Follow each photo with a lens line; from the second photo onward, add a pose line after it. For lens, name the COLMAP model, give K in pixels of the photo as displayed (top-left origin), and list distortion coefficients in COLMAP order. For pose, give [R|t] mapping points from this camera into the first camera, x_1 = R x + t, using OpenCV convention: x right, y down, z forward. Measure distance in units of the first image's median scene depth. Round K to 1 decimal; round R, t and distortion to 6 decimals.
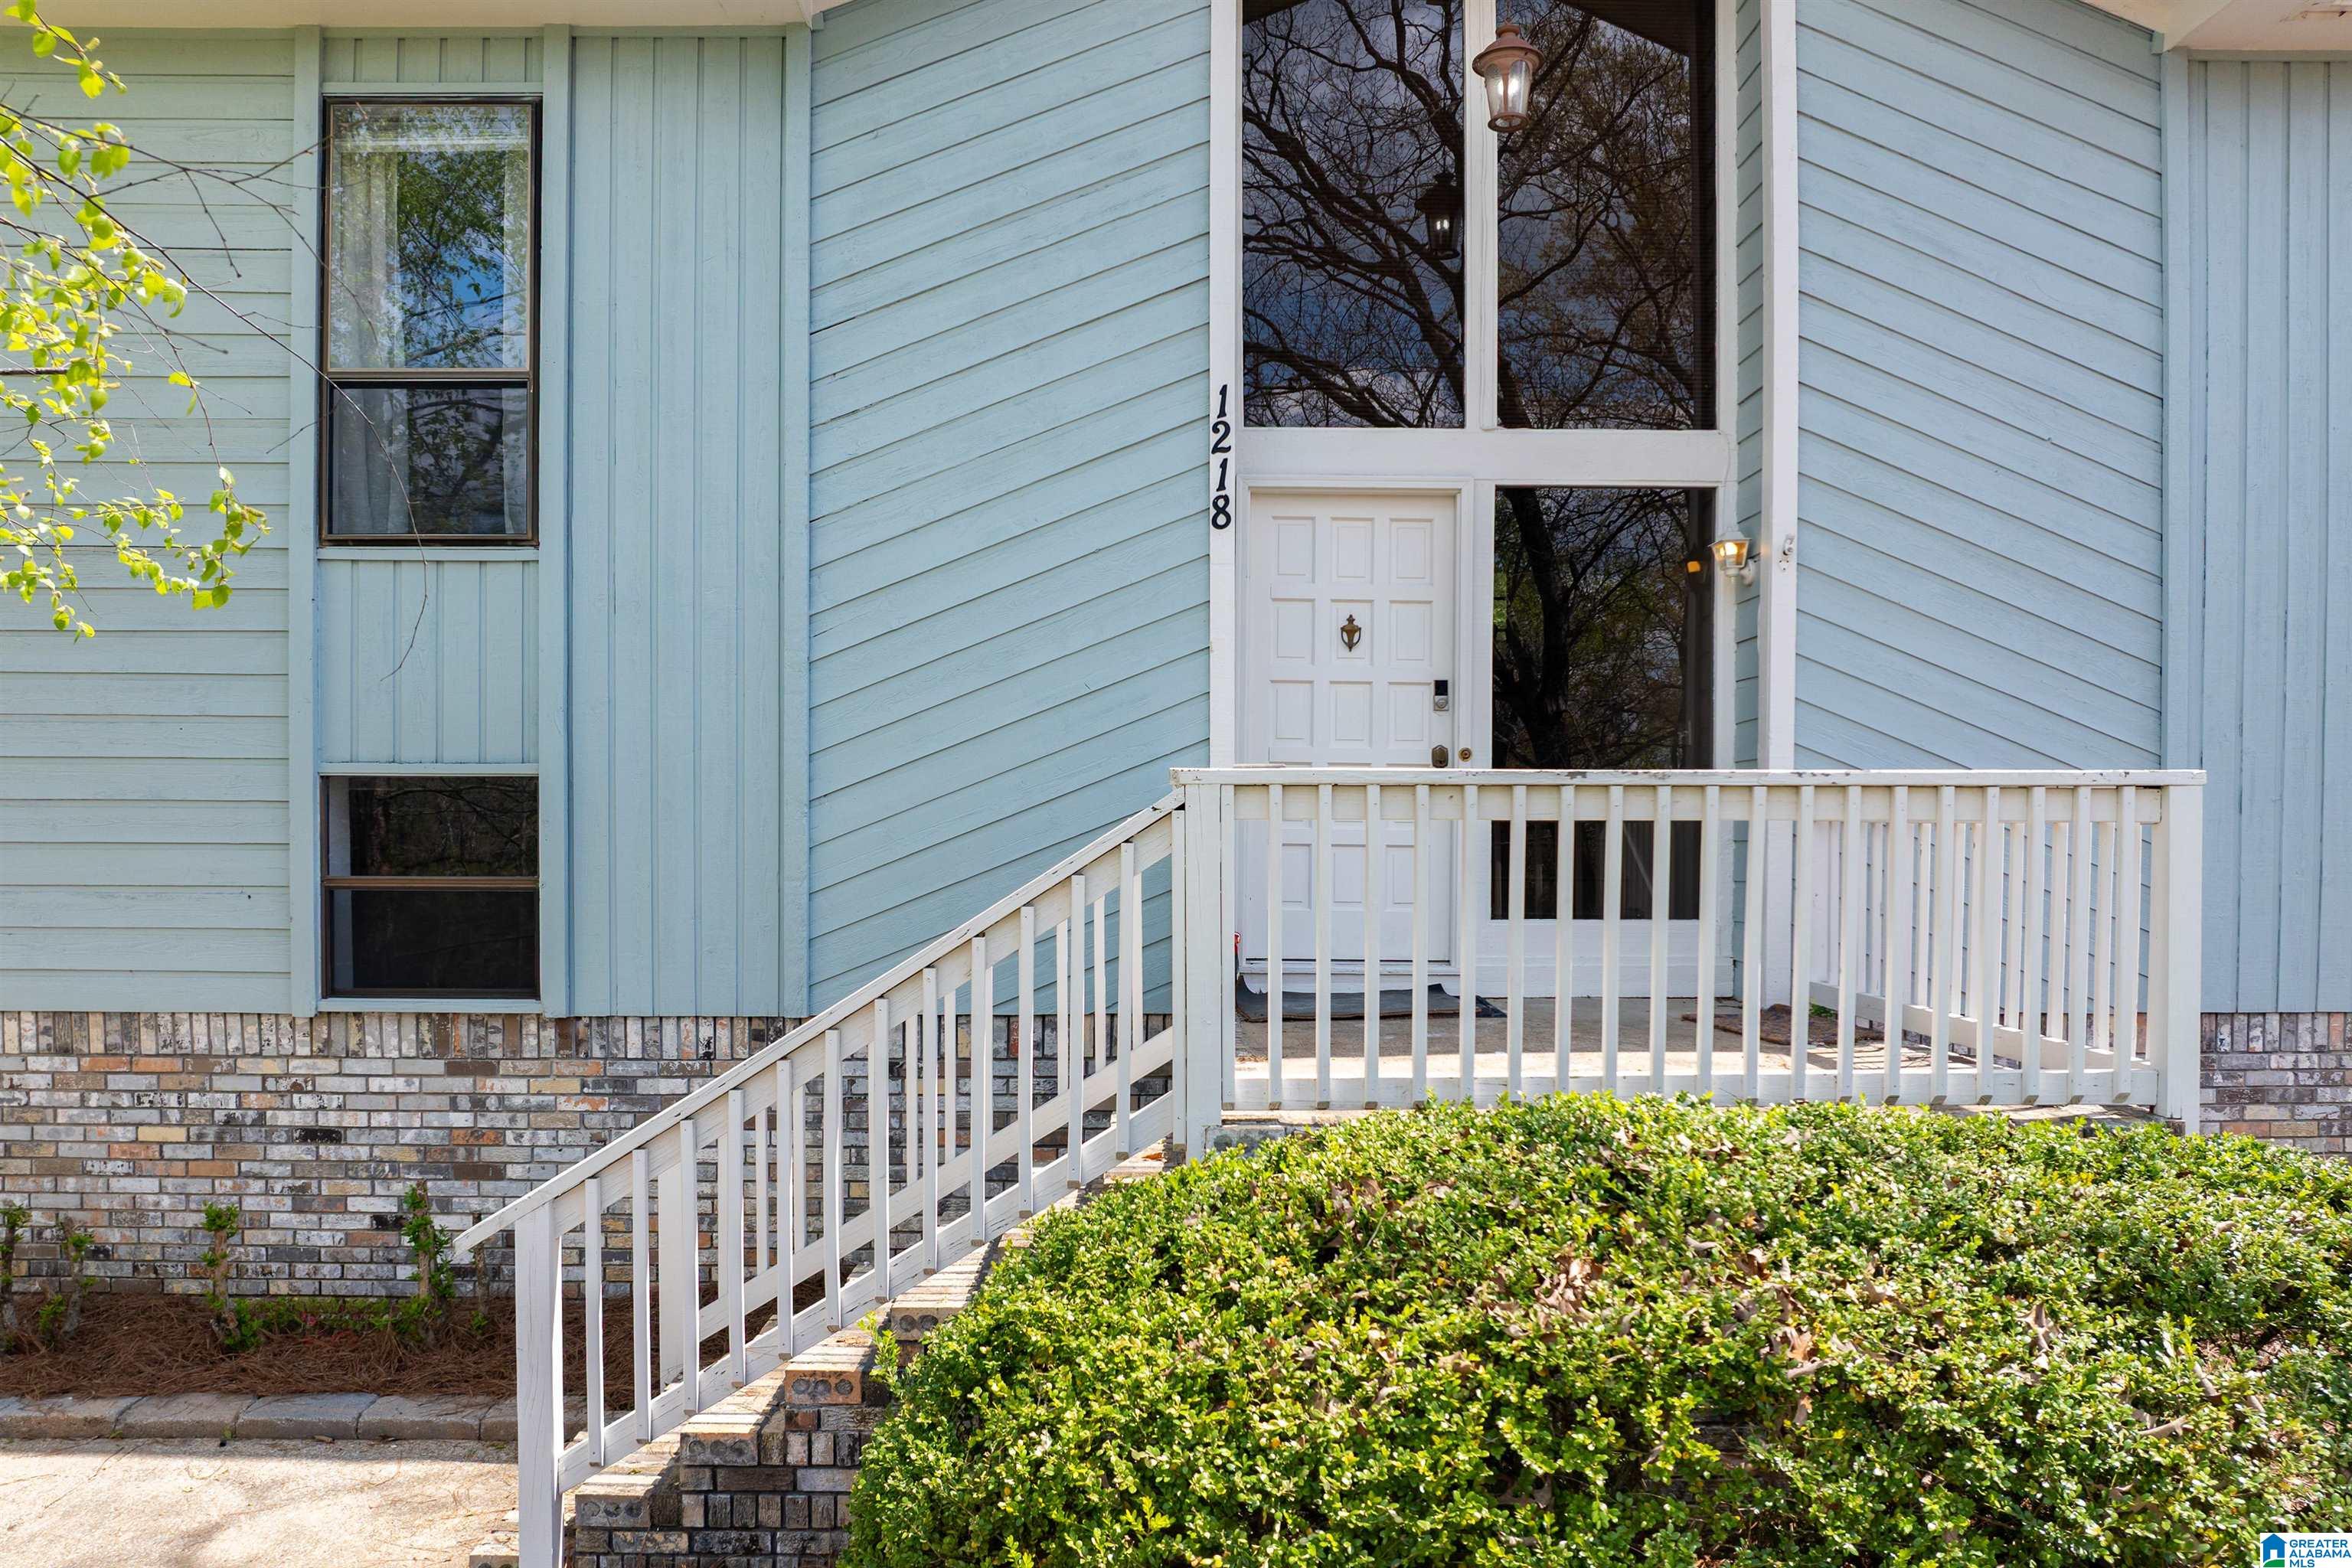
lens RADIAL K [[1679.4, 0, 1179.8], [0, 1679.4, 836.1], [0, 0, 1]] dist [-0.046420, 0.005495]
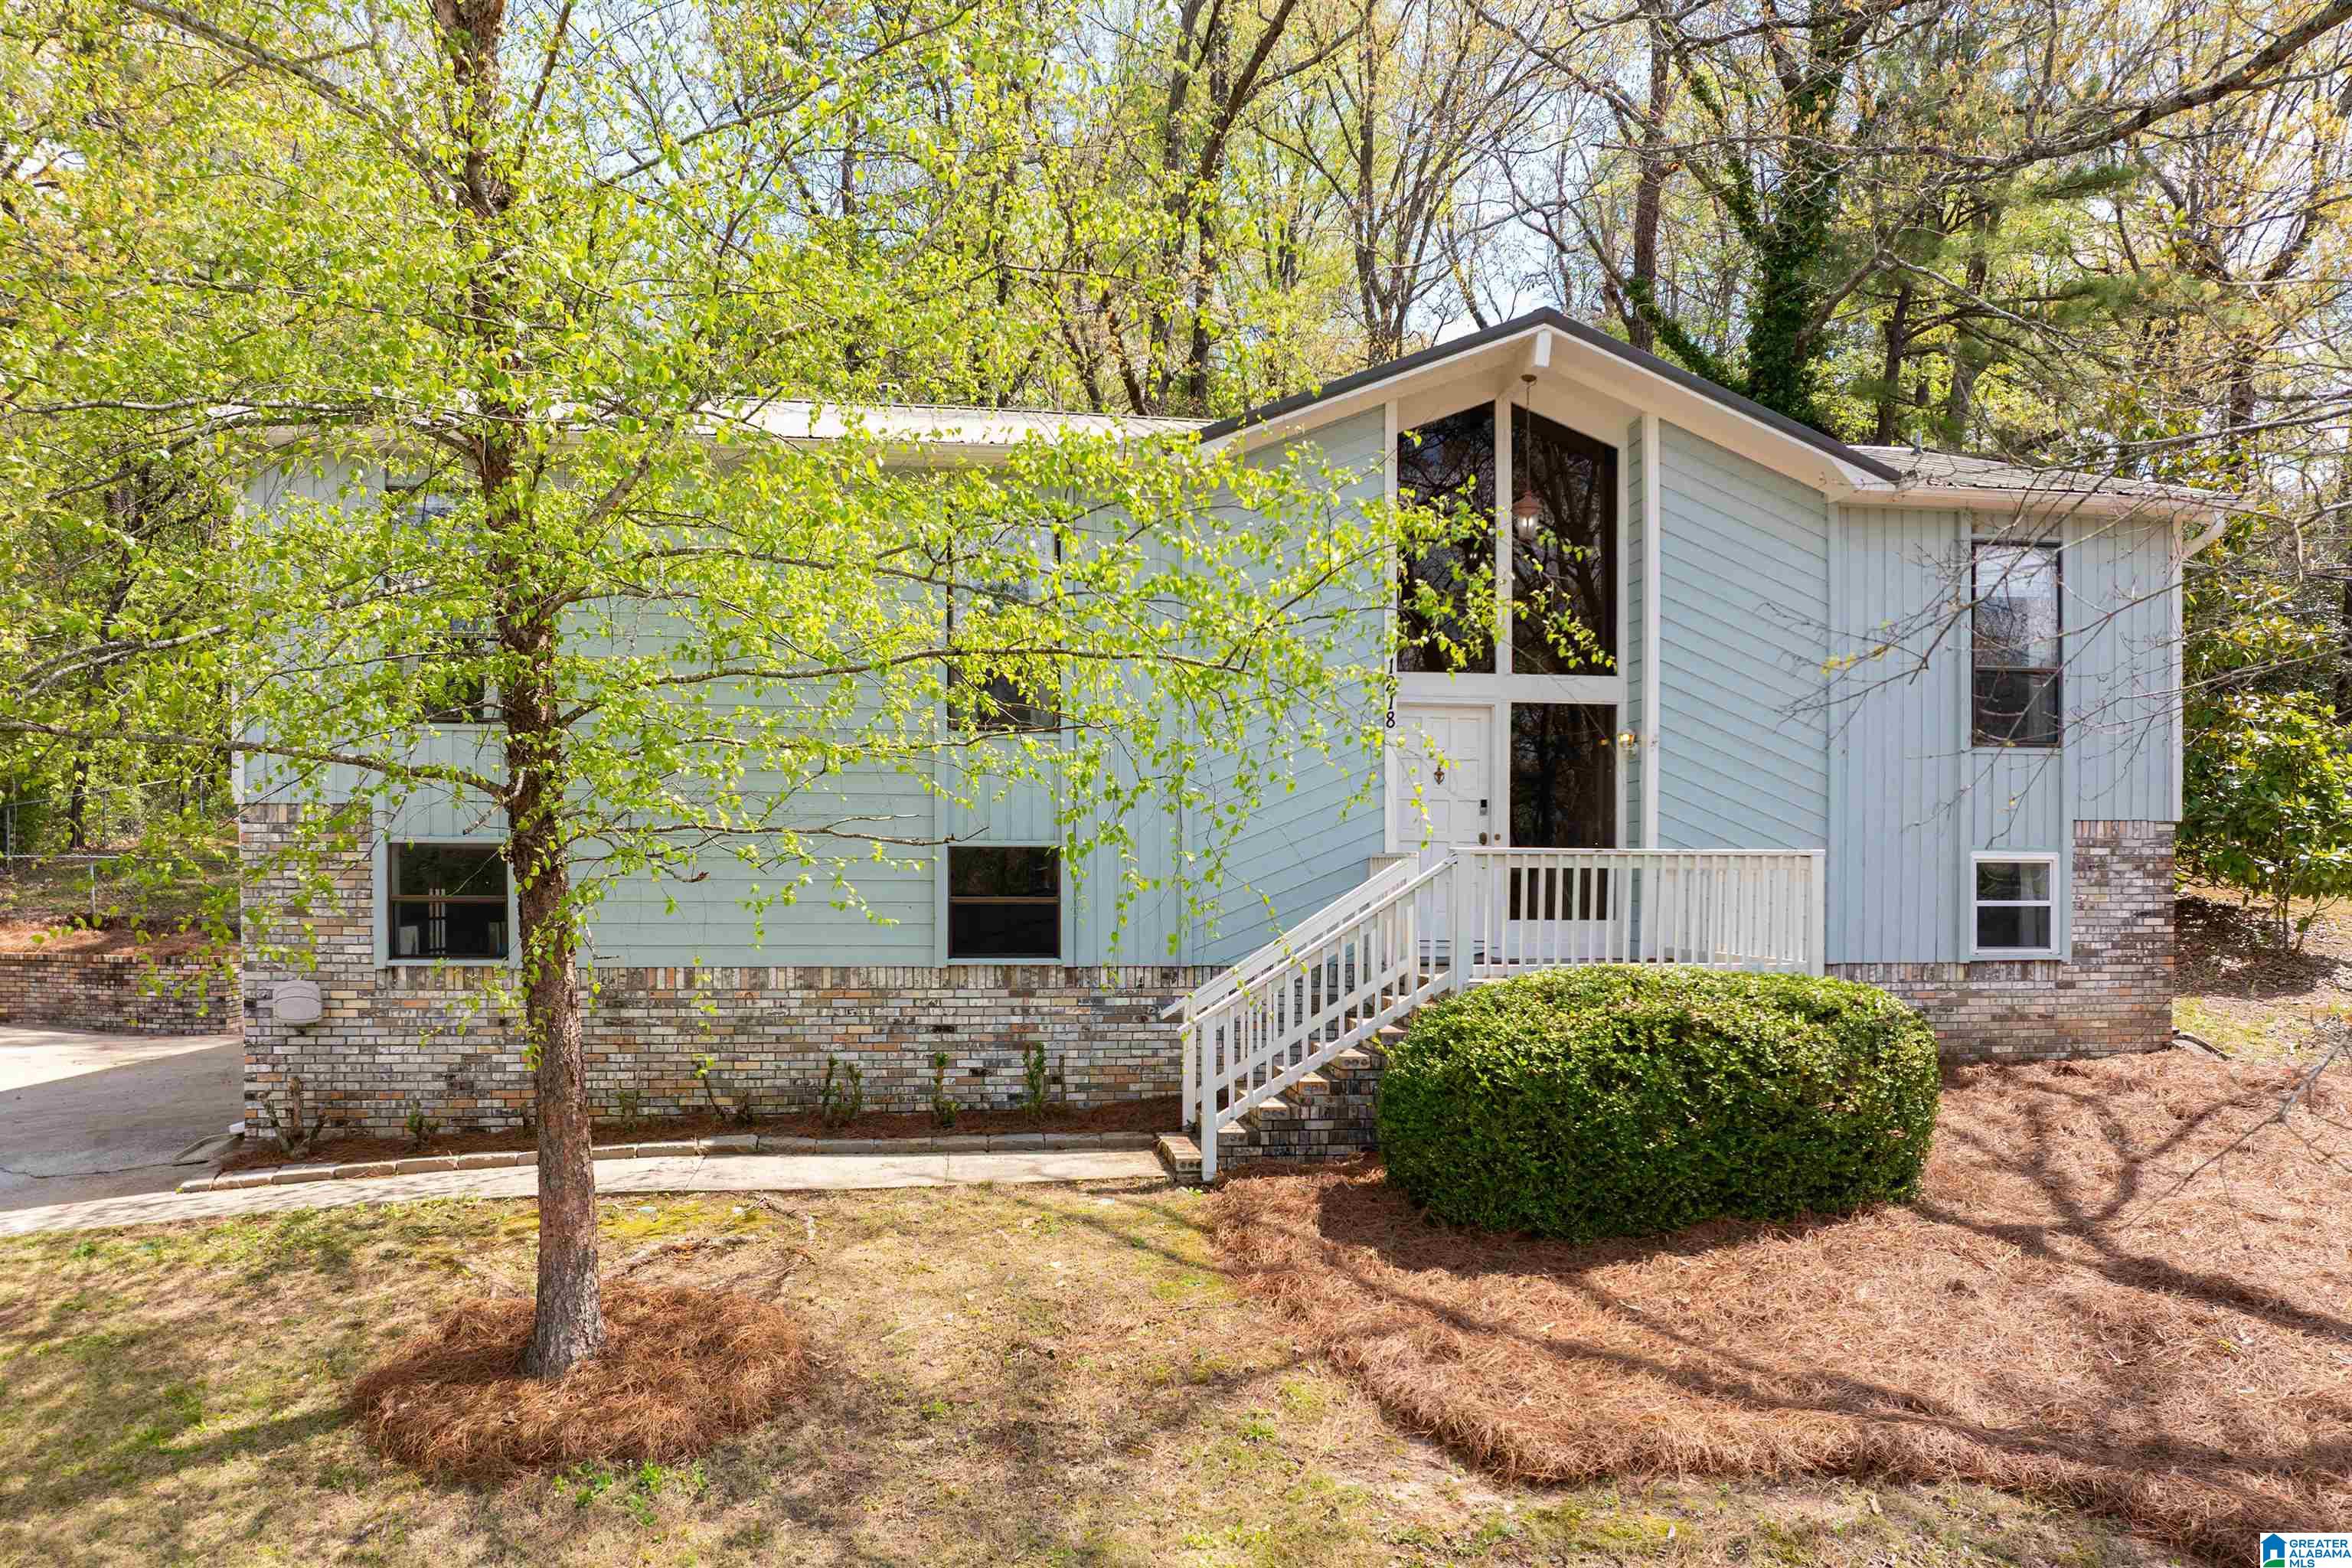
lens RADIAL K [[1667.4, 0, 1181.4], [0, 1667.4, 889.1], [0, 0, 1]] dist [-0.027360, -0.031948]
pose [[0.992401, -0.000128, 0.123044, -0.482258], [0.000517, 0.999995, -0.003125, 0.021158], [-0.123042, 0.003165, 0.992396, -0.999274]]
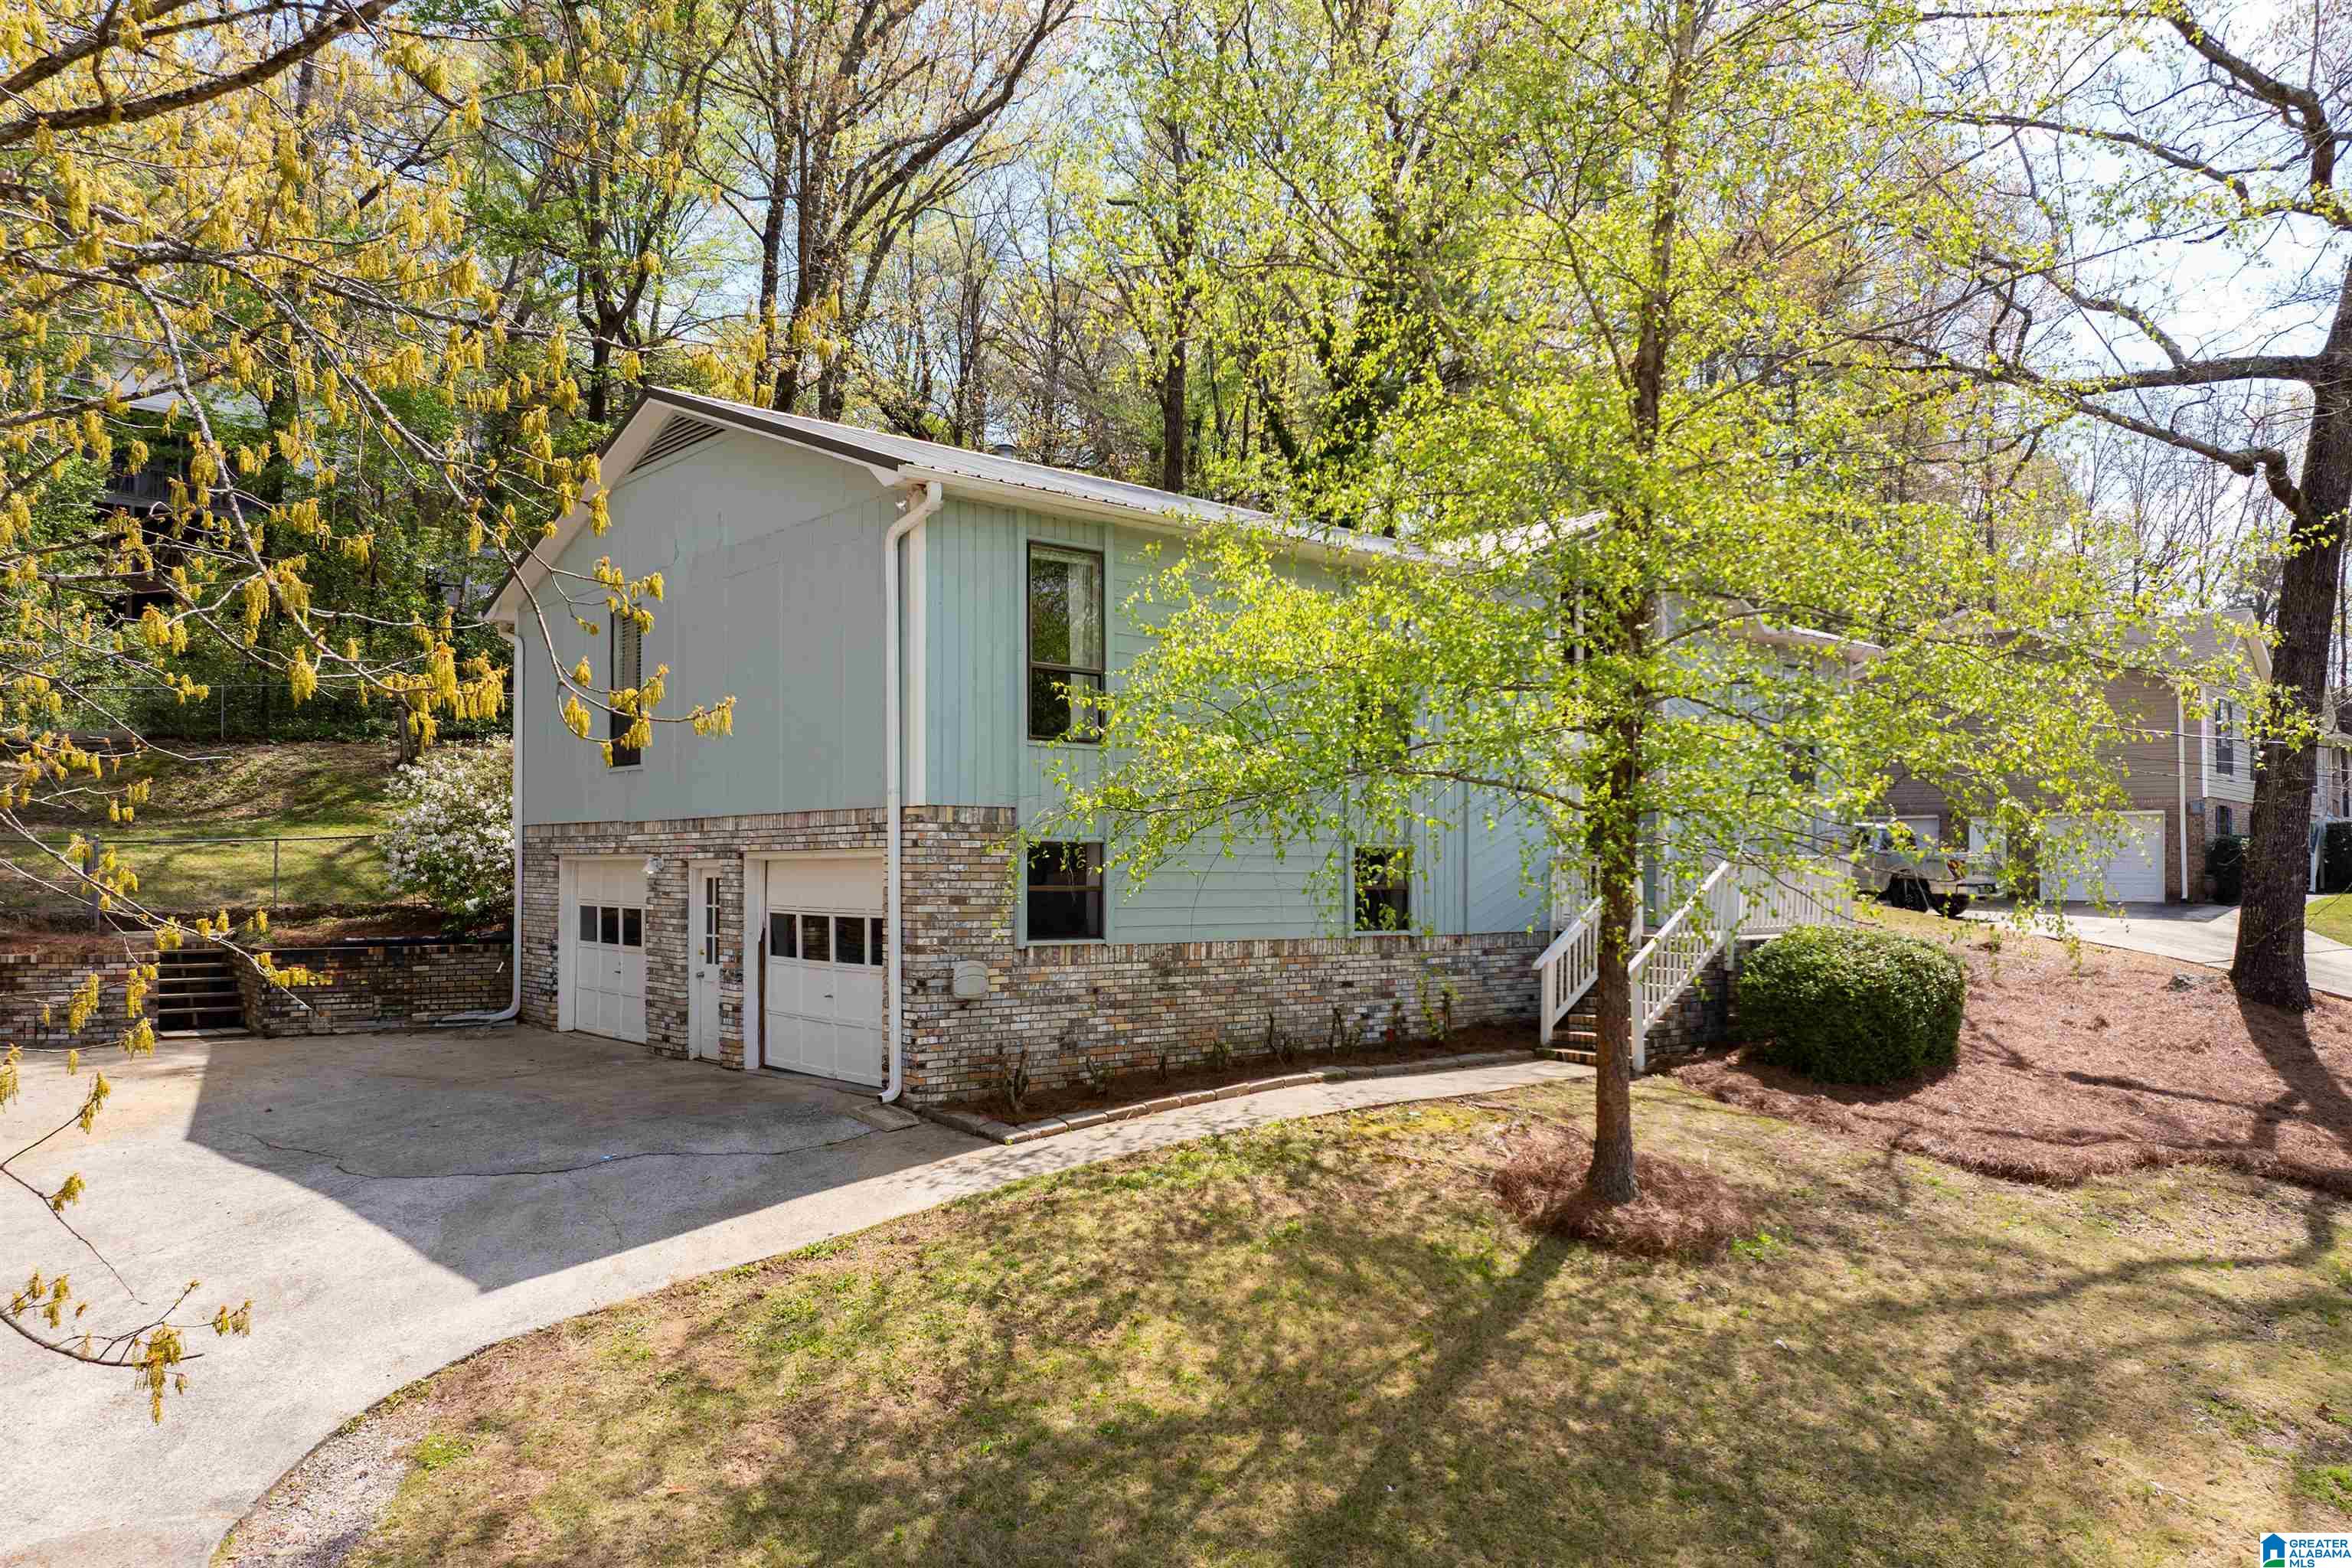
lens RADIAL K [[1677.2, 0, 1215.6], [0, 1677.2, 819.0], [0, 0, 1]] dist [-0.046518, 0.000848]
pose [[0.761805, 0.020364, 0.647487, -2.397387], [0.000320, 0.999494, -0.031811, 0.004040], [-0.647807, 0.024441, 0.761413, -0.887520]]
